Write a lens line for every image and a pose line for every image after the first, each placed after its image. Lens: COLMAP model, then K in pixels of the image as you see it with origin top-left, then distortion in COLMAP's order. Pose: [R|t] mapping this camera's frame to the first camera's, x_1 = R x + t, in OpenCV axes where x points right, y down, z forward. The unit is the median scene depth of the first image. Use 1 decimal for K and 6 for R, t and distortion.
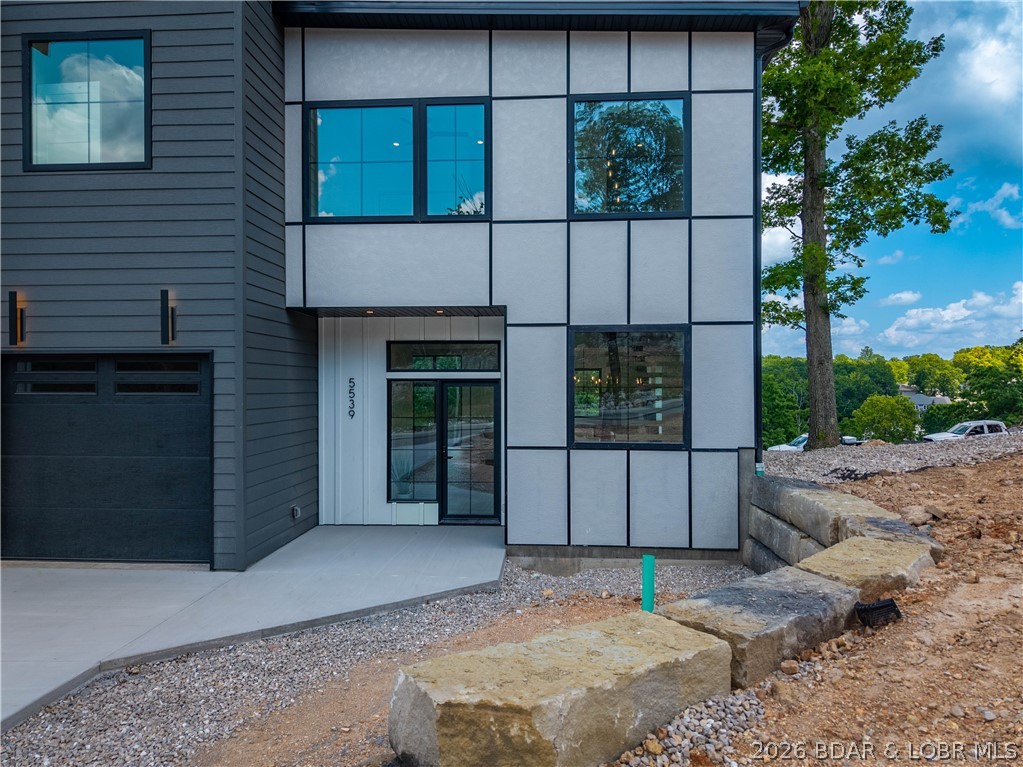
lens RADIAL K [[690.3, 0, 511.5], [0, 690.3, 383.5], [0, 0, 1]] dist [0.026957, -0.000798]
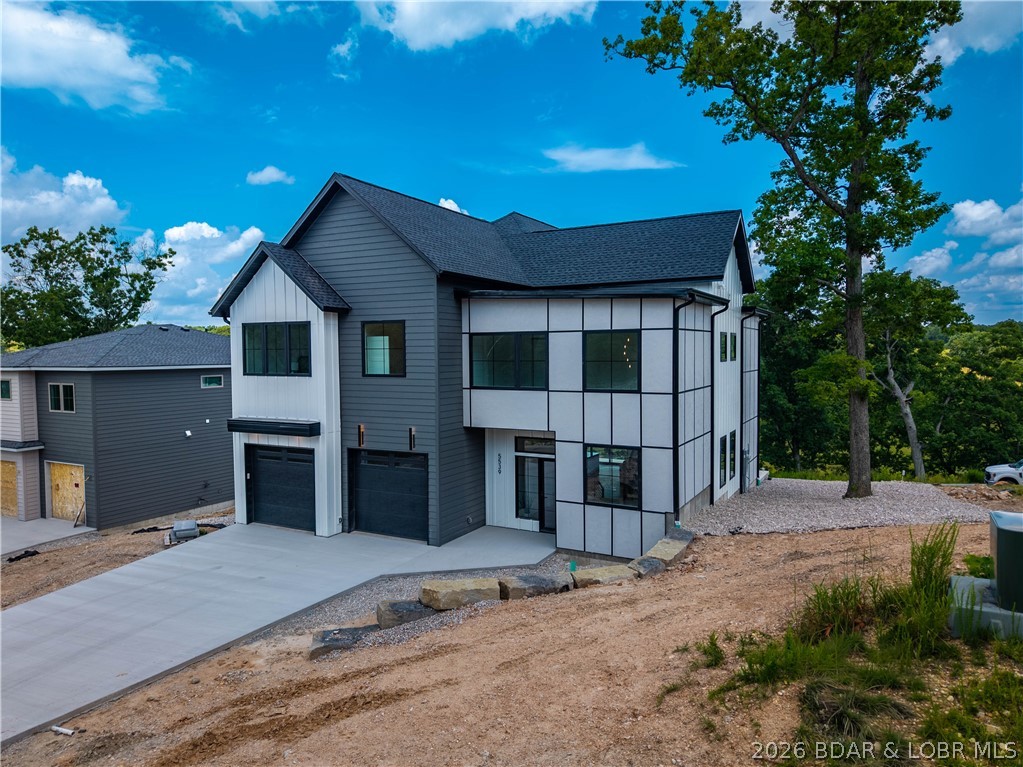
lens RADIAL K [[694.4, 0, 511.5], [0, 694.4, 383.5], [0, 0, 1]] dist [0.144286, 0.000623]
pose [[0.907780, 0.016834, -0.419110, 0.747407], [0.004150, 0.998785, 0.049105, -0.361905], [0.419427, -0.046316, 0.906607, -0.938199]]
